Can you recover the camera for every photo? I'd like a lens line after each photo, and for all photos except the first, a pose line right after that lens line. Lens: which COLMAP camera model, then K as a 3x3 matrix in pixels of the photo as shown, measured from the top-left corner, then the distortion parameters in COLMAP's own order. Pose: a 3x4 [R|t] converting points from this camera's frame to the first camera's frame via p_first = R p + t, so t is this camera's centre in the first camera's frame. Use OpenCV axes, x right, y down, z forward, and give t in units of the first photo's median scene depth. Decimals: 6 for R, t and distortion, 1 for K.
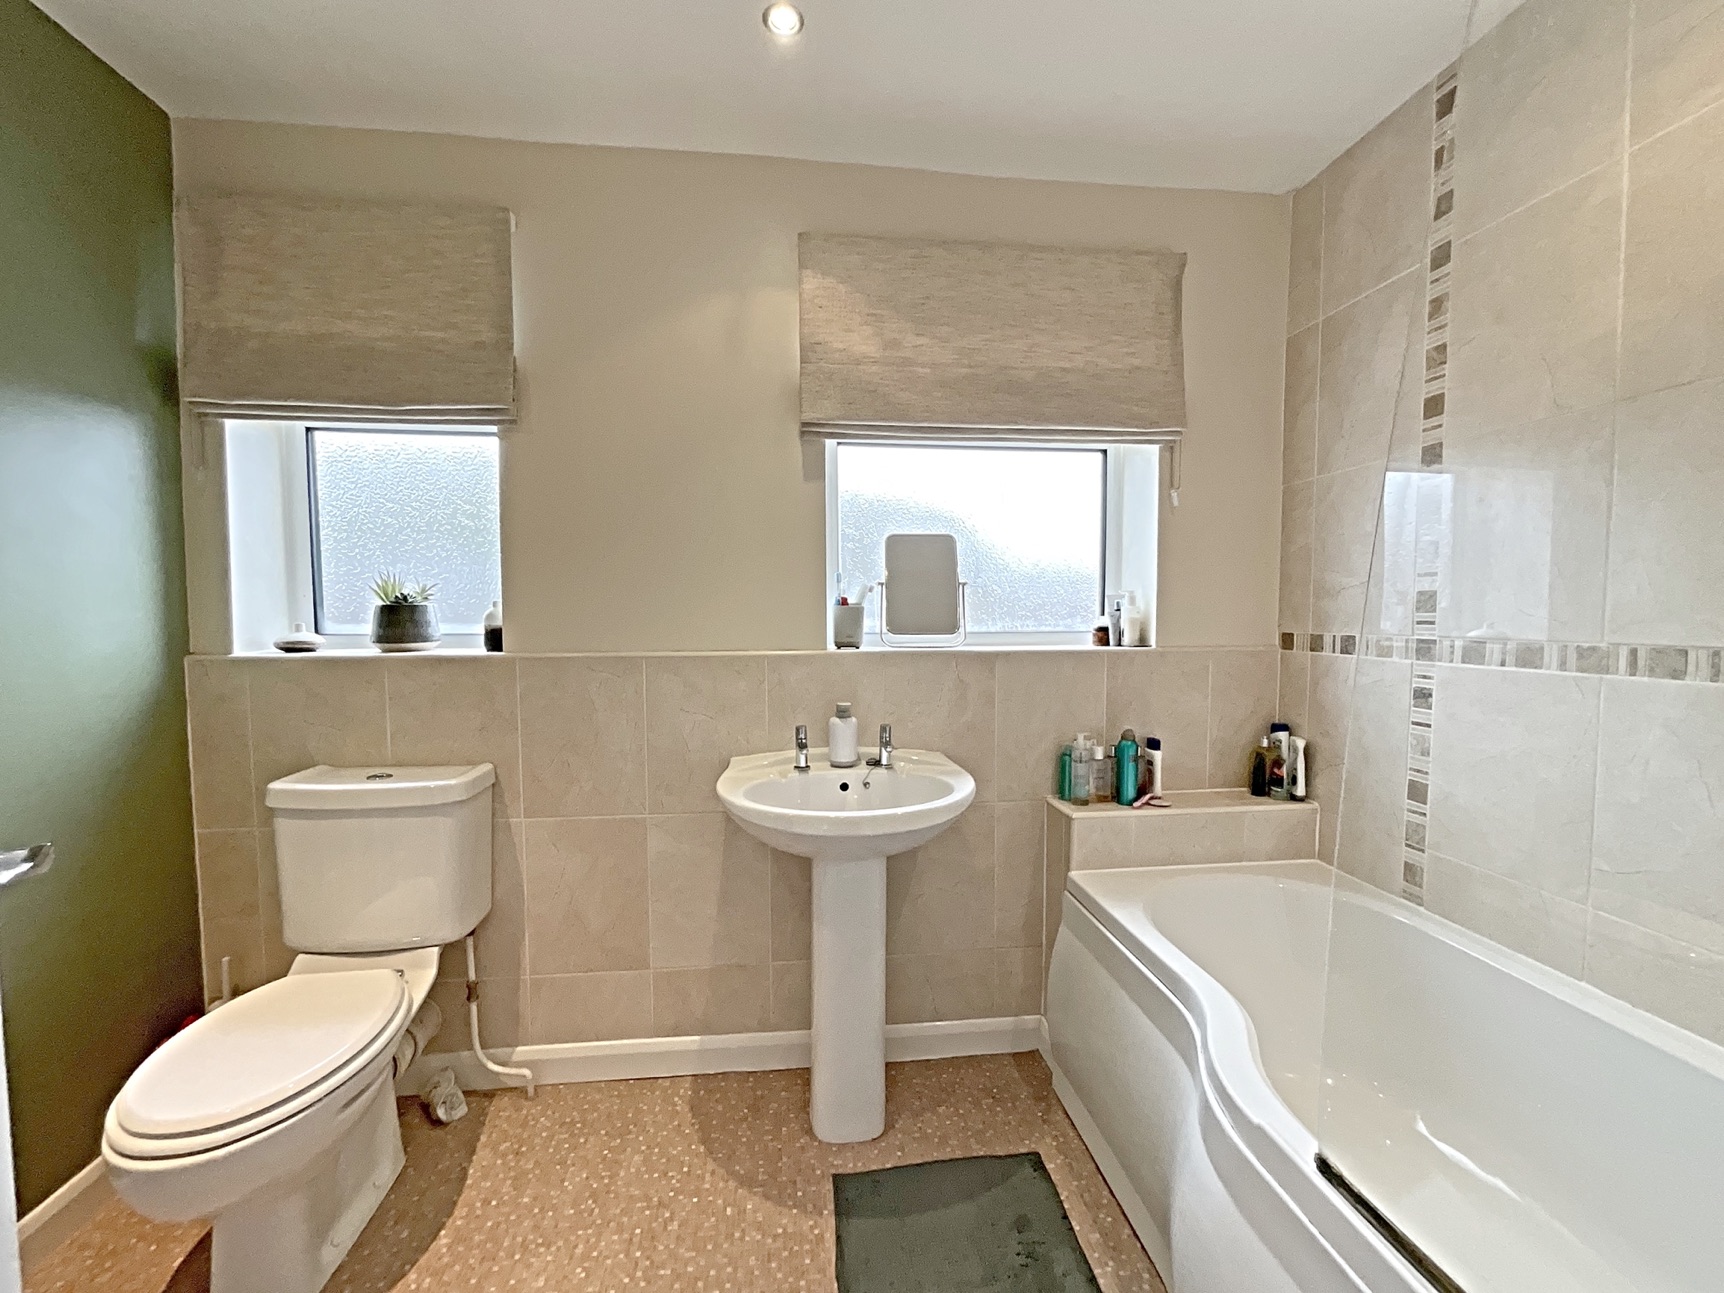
lens RADIAL K [[697.9, 0, 870.6], [0, 697.9, 645.8], [0, 0, 1]] dist [0.002152, 0.000259]
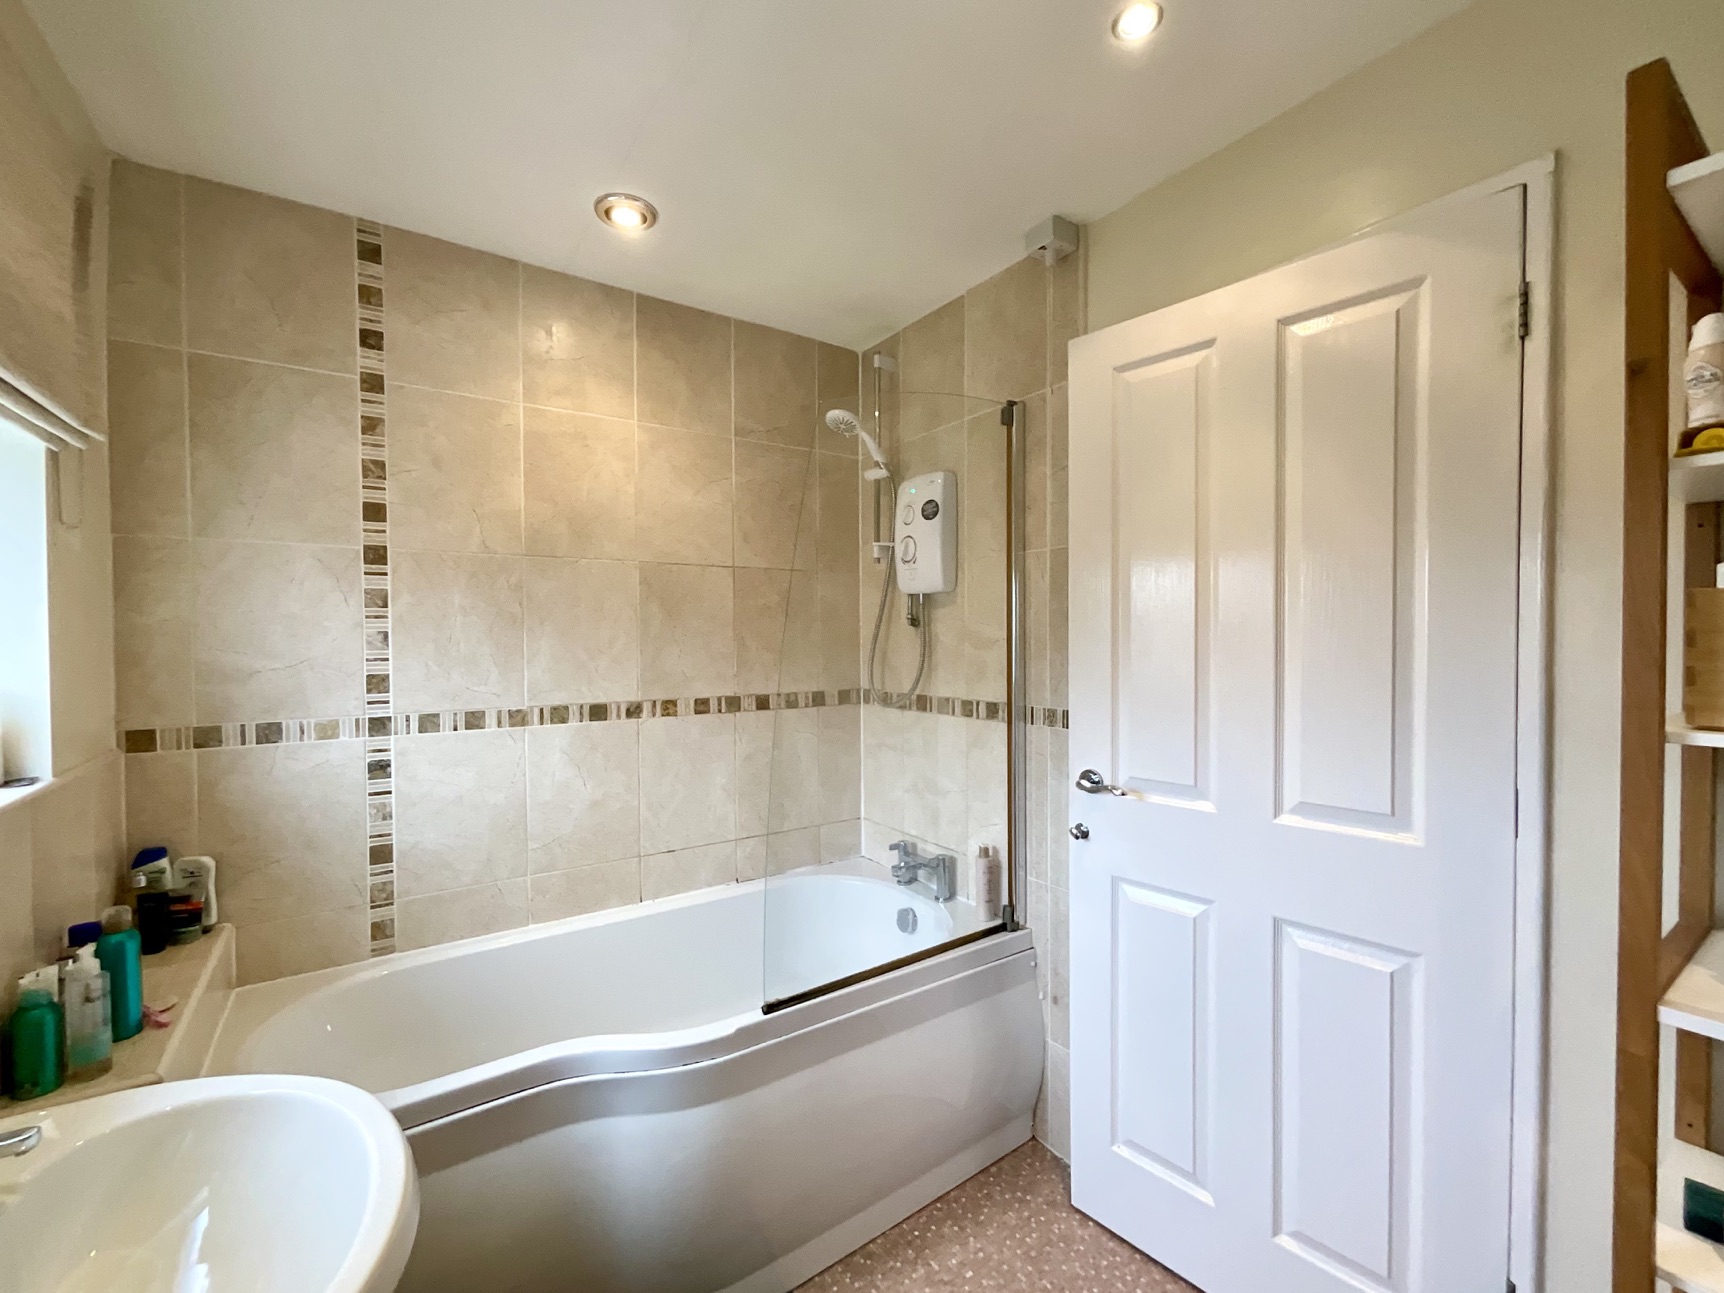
lens RADIAL K [[697.9, 0, 873.0], [0, 697.9, 644.2], [0, 0, 1]] dist [0.002152, 0.000259]
pose [[-0.445579, -0.011280, 0.895172, -0.568901], [0.046022, 0.998310, 0.035488, -0.131295], [-0.894059, 0.057010, -0.444306, 0.790467]]
